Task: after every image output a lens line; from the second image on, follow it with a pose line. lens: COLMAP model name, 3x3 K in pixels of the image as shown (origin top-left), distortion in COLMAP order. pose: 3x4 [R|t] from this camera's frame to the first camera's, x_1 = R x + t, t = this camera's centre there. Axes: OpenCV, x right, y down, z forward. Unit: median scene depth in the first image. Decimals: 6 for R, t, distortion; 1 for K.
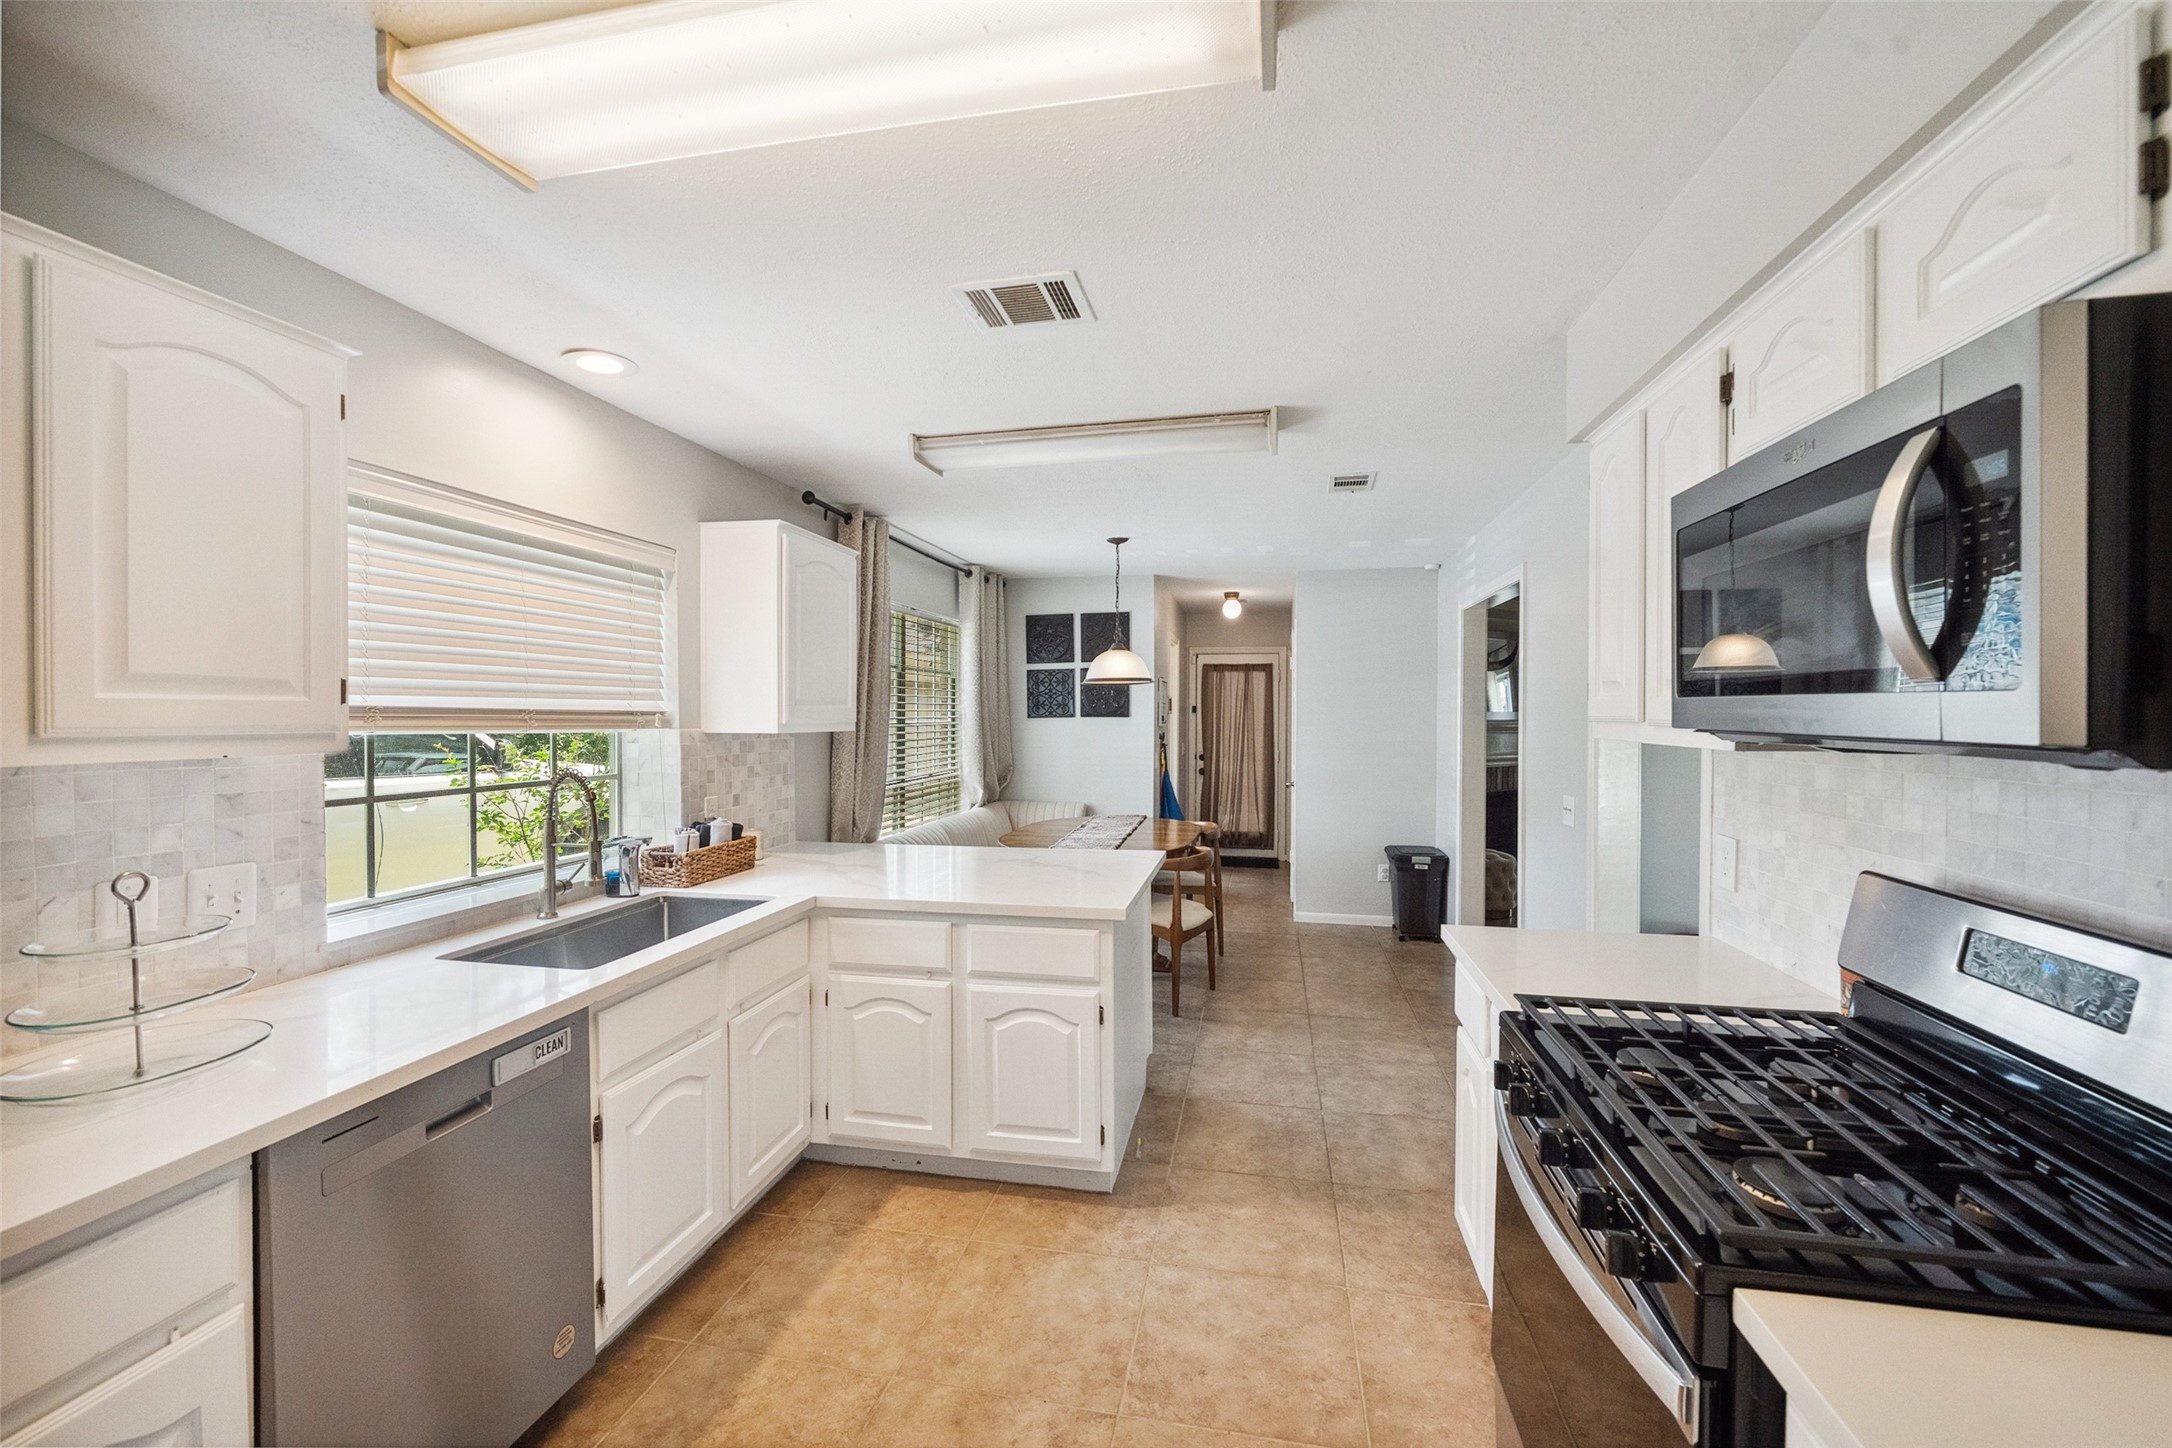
lens RADIAL K [[881.8, 0, 1086.0], [0, 881.8, 724.0], [0, 0, 1]] dist [-0.001319, -0.000164]
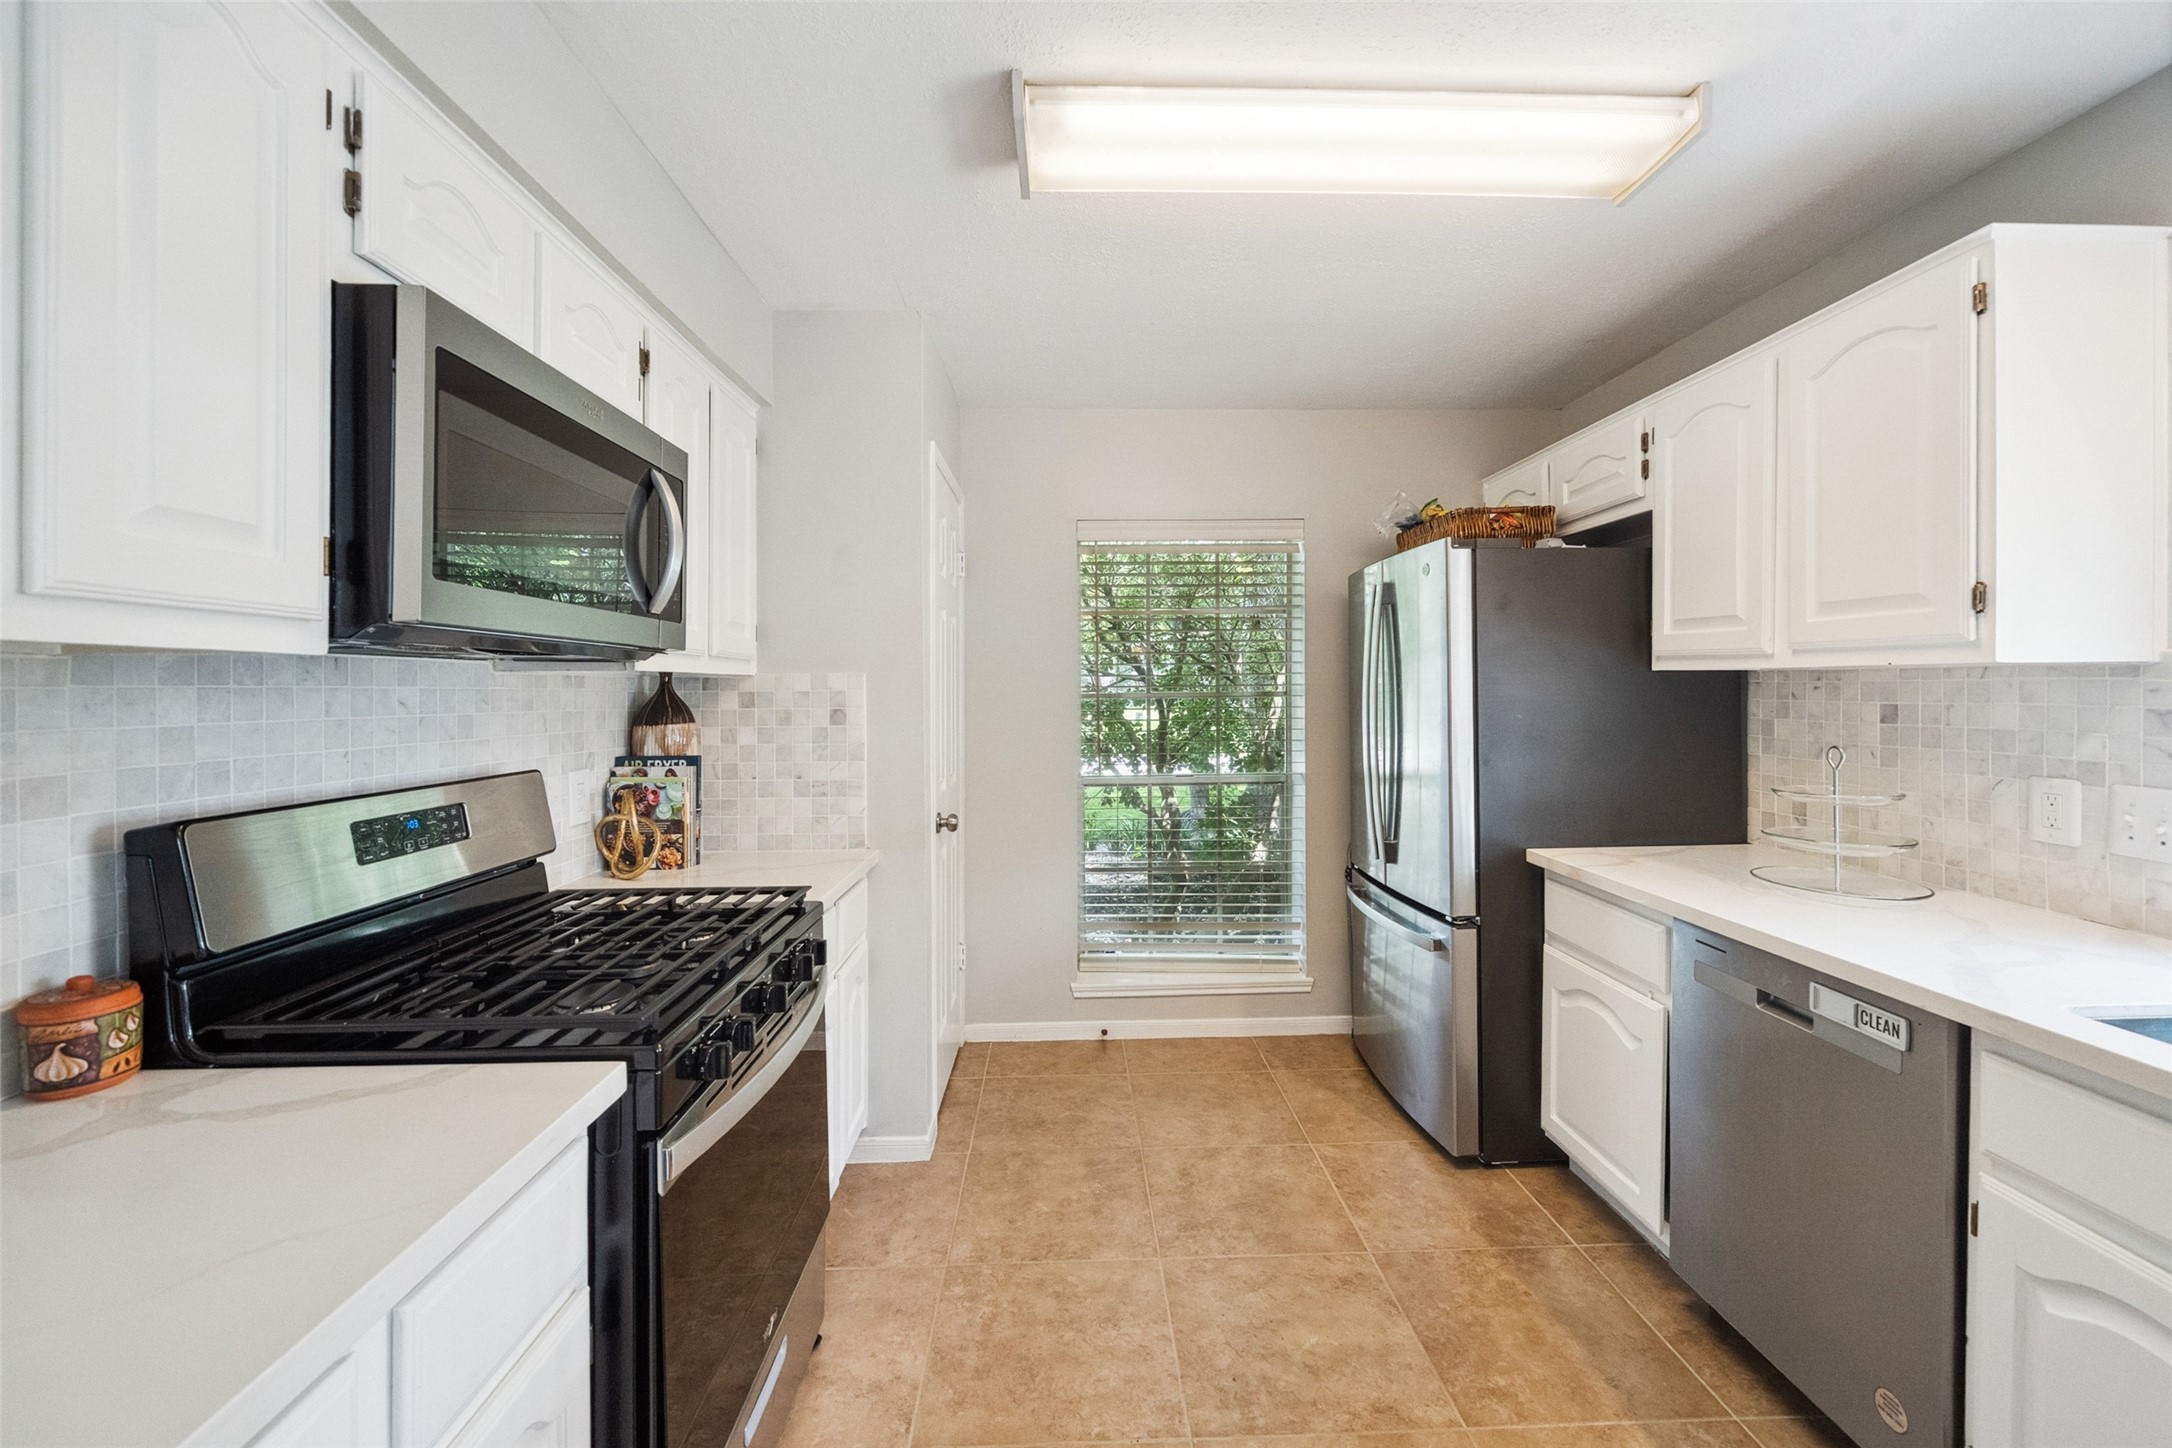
lens RADIAL K [[881.8, 0, 1086.0], [0, 881.8, 724.0], [0, 0, 1]] dist [-0.001319, -0.000164]
pose [[-0.973483, 0.013678, -0.228348, 0.315839], [0.005699, 0.999351, 0.035565, 0.068399], [0.228687, 0.033320, -0.972930, 1.833470]]
